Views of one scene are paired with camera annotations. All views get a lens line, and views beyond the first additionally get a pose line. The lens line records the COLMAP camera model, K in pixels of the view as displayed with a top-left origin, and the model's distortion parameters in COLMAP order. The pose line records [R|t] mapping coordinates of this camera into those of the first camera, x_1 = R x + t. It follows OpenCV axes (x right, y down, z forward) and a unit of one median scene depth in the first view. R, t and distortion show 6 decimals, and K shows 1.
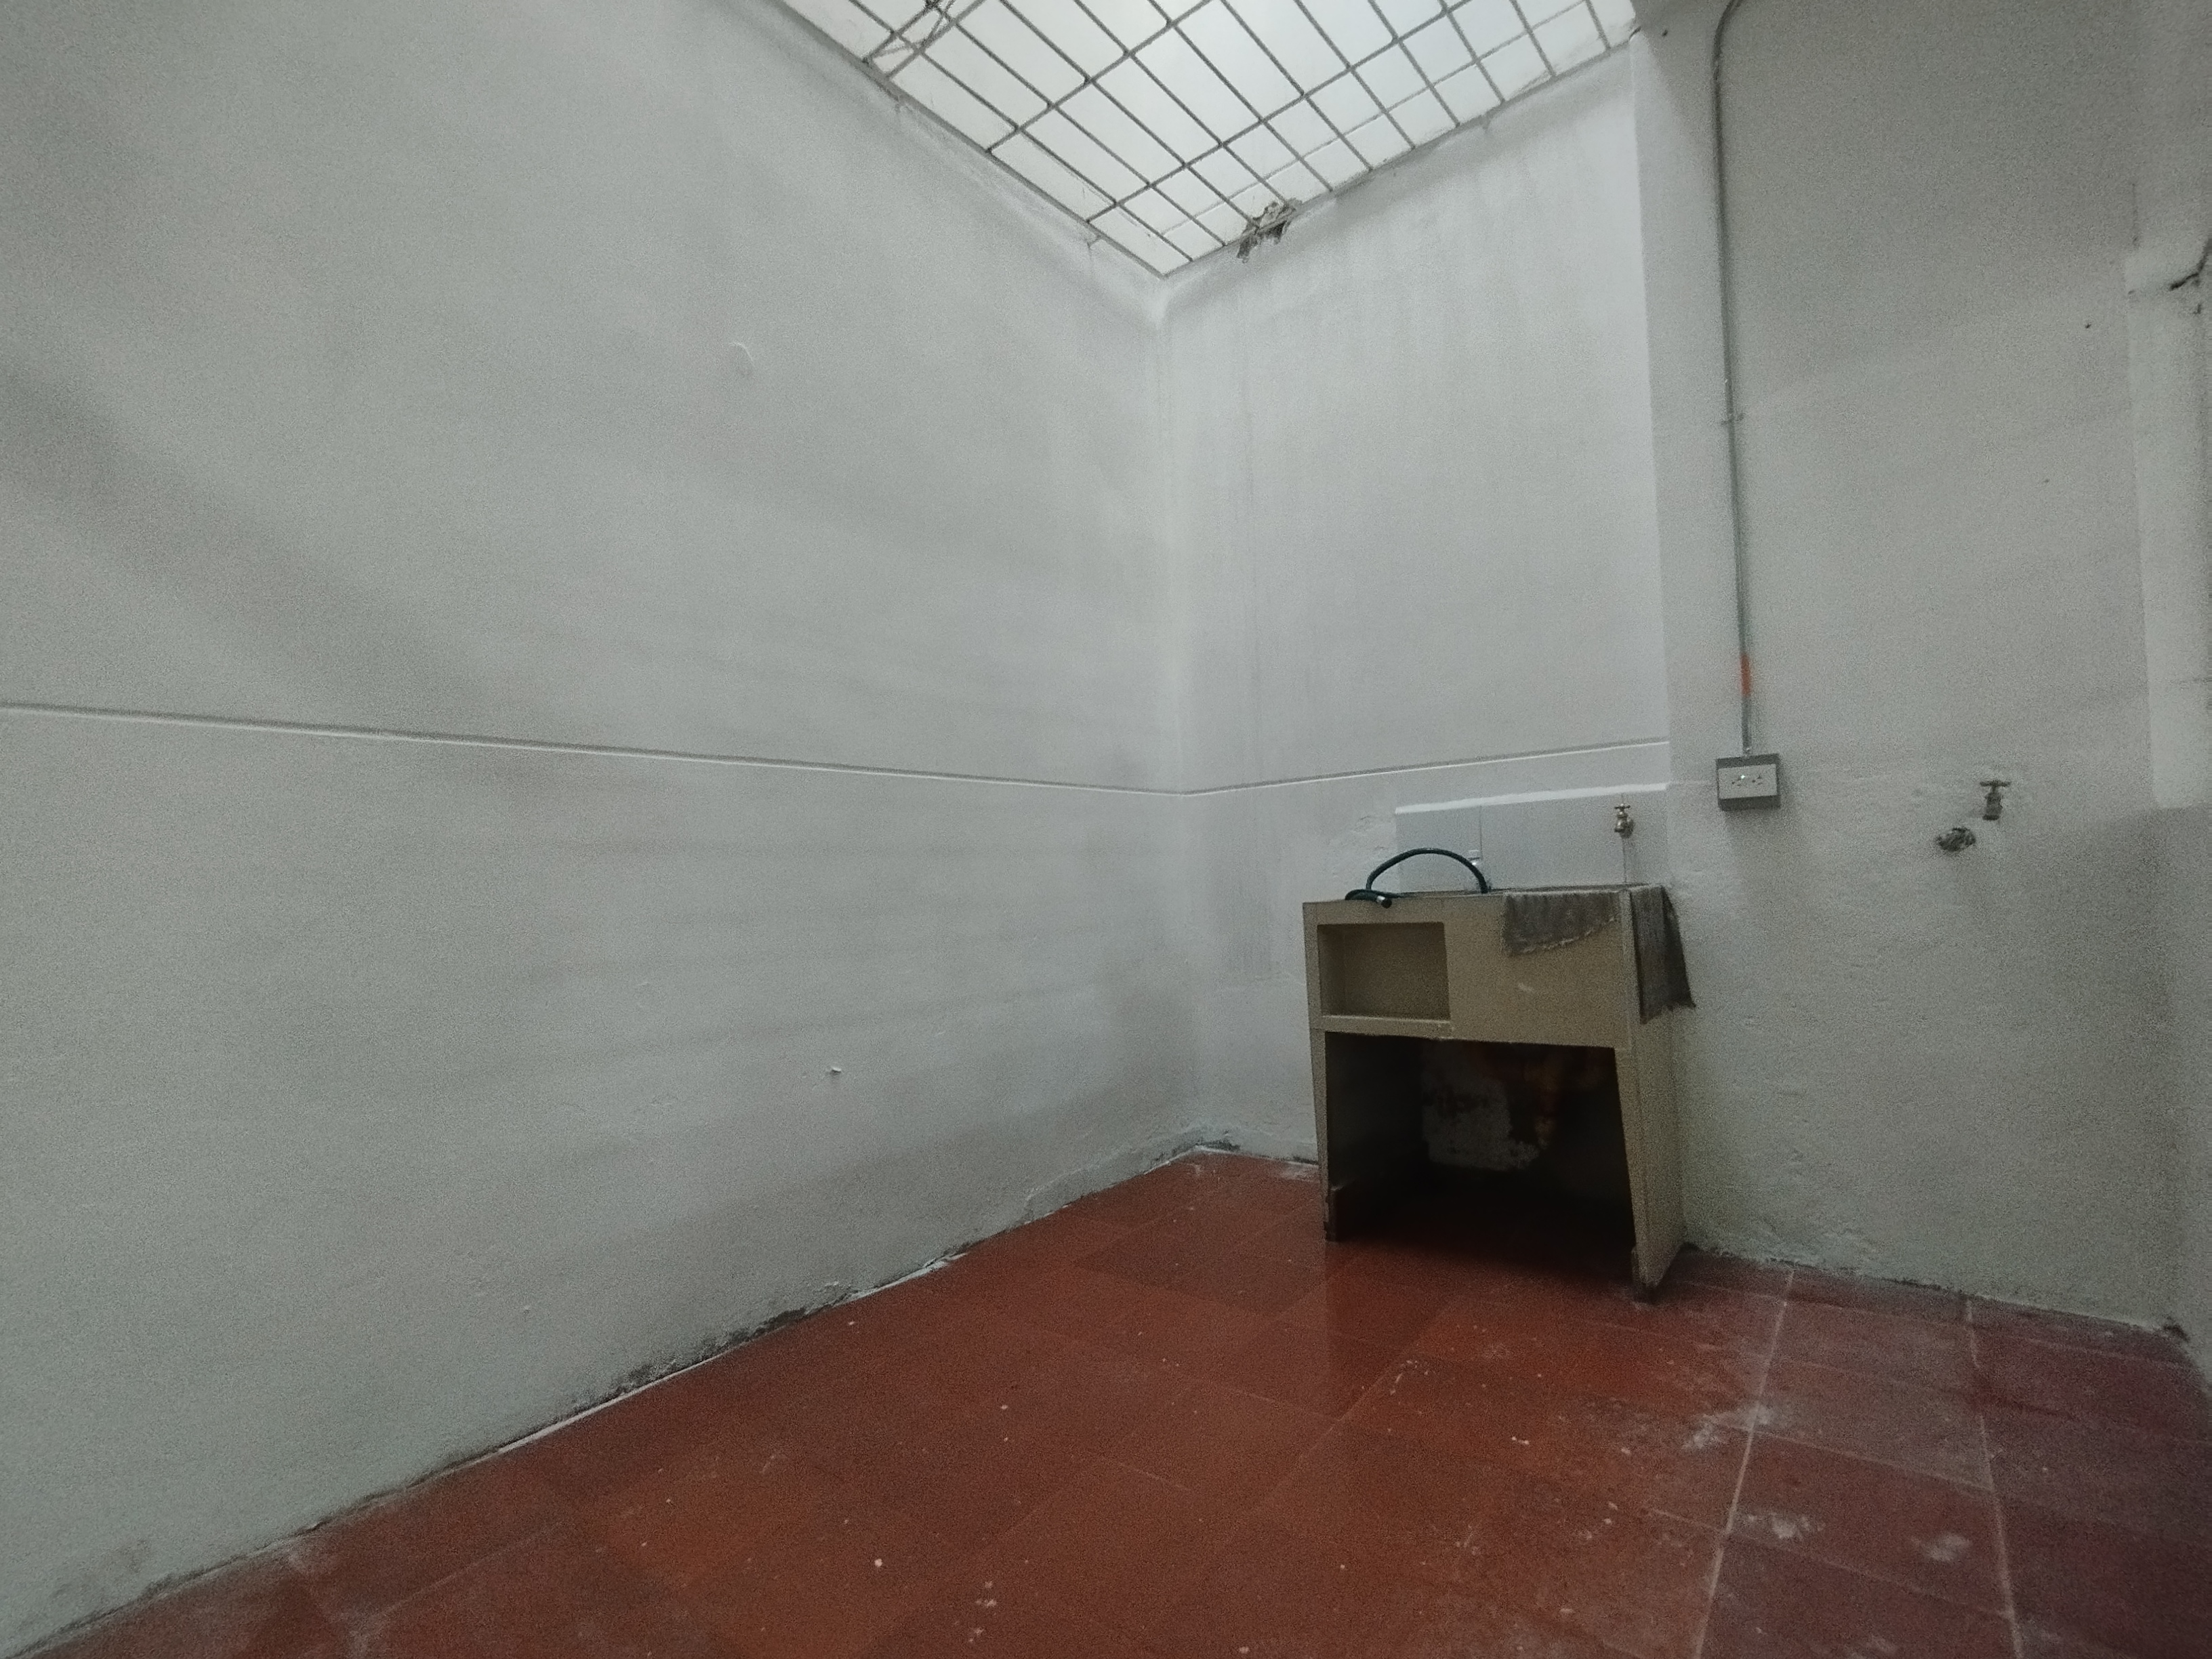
lens RADIAL K [[1027.7, 0, 1137.2], [0, 1027.7, 875.0], [0, 0, 1]] dist [-0.005646, 0.007166]
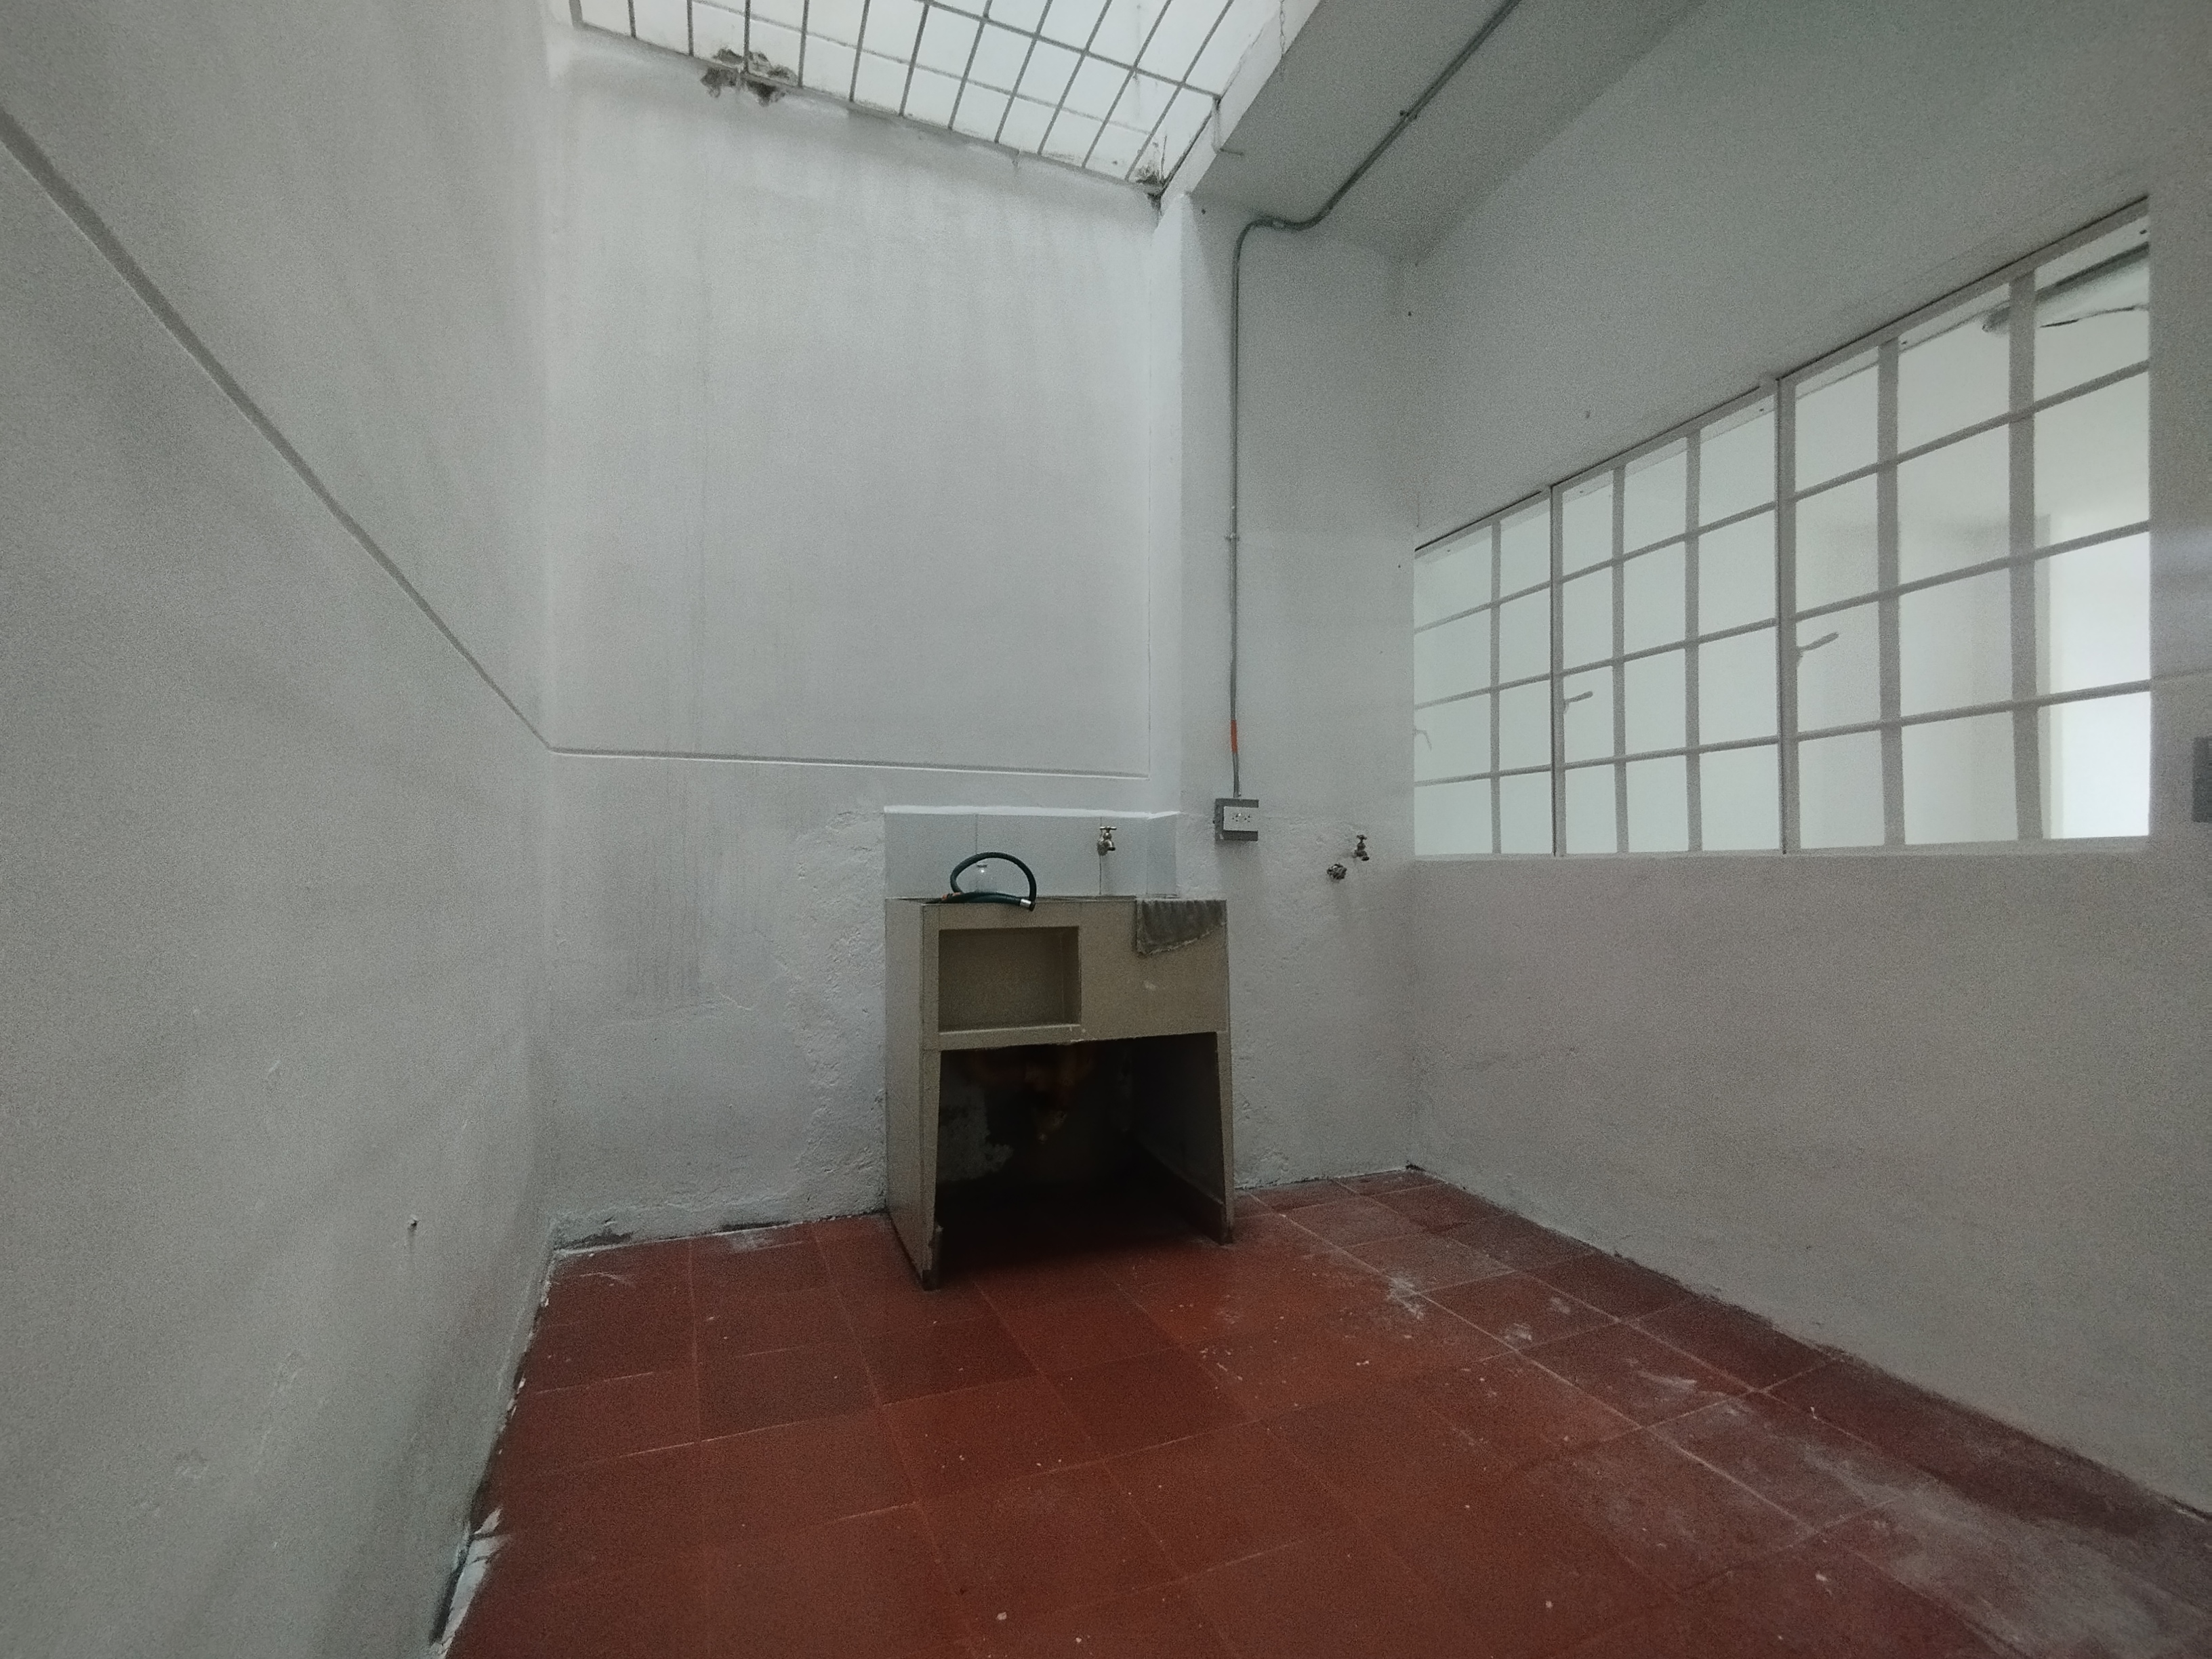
lens RADIAL K [[1027.7, 0, 1137.2], [0, 1027.7, 875.0], [0, 0, 1]] dist [-0.005646, 0.007166]
pose [[0.481486, 0.051553, 0.874936, -0.546319], [-0.029033, 0.998659, -0.042867, 0.036124], [-0.875973, -0.004762, 0.482337, 0.450713]]
